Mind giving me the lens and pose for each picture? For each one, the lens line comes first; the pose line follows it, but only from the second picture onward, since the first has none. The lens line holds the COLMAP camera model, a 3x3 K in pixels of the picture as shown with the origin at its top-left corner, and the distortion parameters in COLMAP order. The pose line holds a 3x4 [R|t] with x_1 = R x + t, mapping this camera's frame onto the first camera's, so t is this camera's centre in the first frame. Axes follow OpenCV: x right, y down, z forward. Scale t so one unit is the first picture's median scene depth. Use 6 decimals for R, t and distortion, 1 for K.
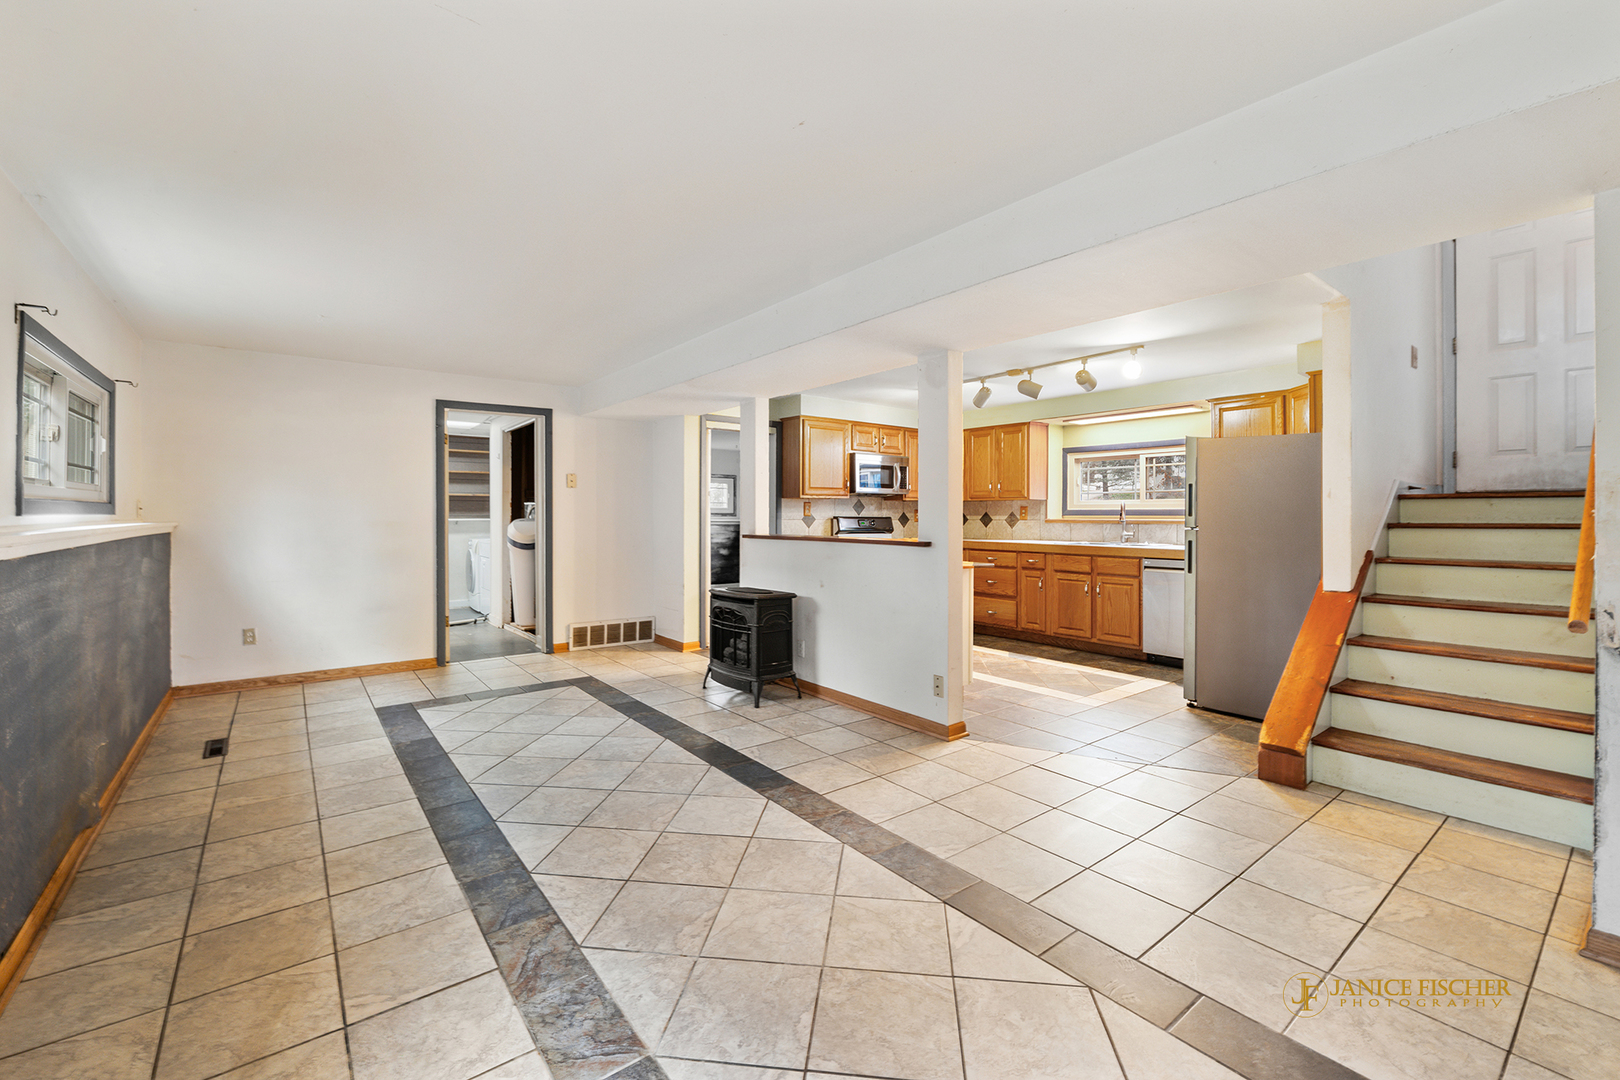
lens RADIAL K [[662.1, 0, 808.6], [0, 662.1, 526.6], [0, 0, 1]] dist [-0.001935, -0.000745]
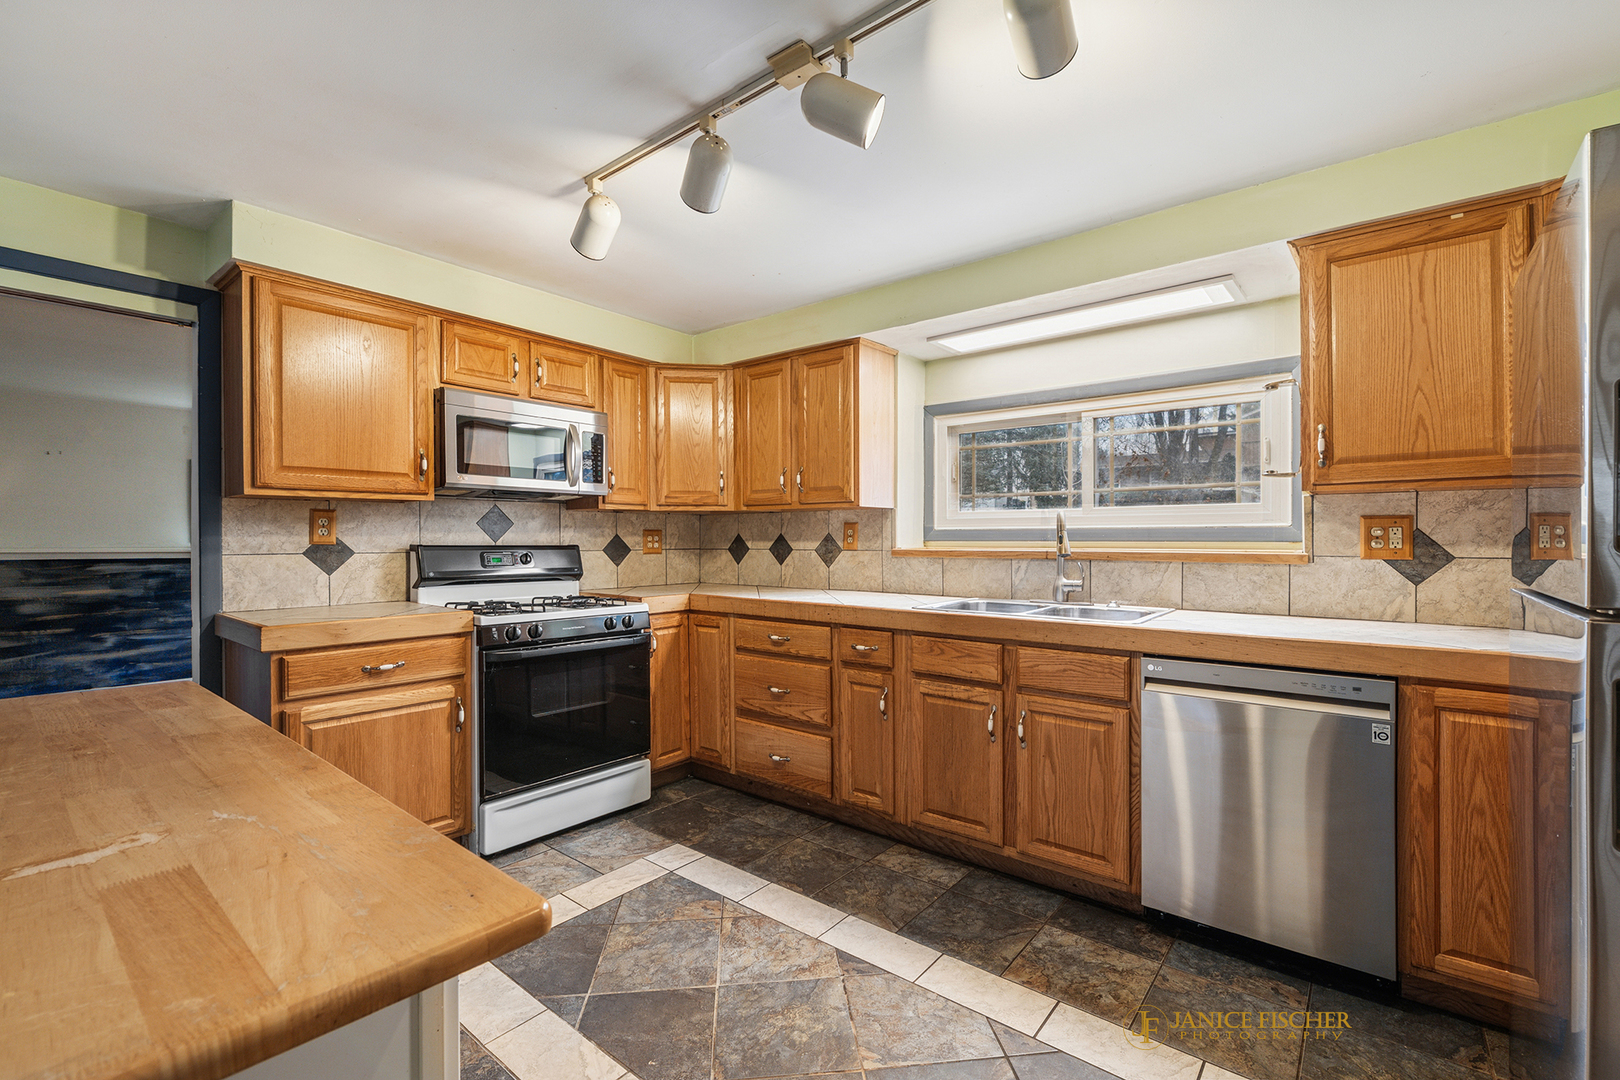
lens RADIAL K [[690.5, 0, 810.0], [0, 690.5, 544.0], [0, 0, 1]] dist [-0.000039, 0.000245]
pose [[0.974179, -0.003507, 0.225749, 0.197850], [0.005872, 0.999935, -0.009804, -0.010700], [-0.225700, 0.010876, 0.974136, 0.557040]]
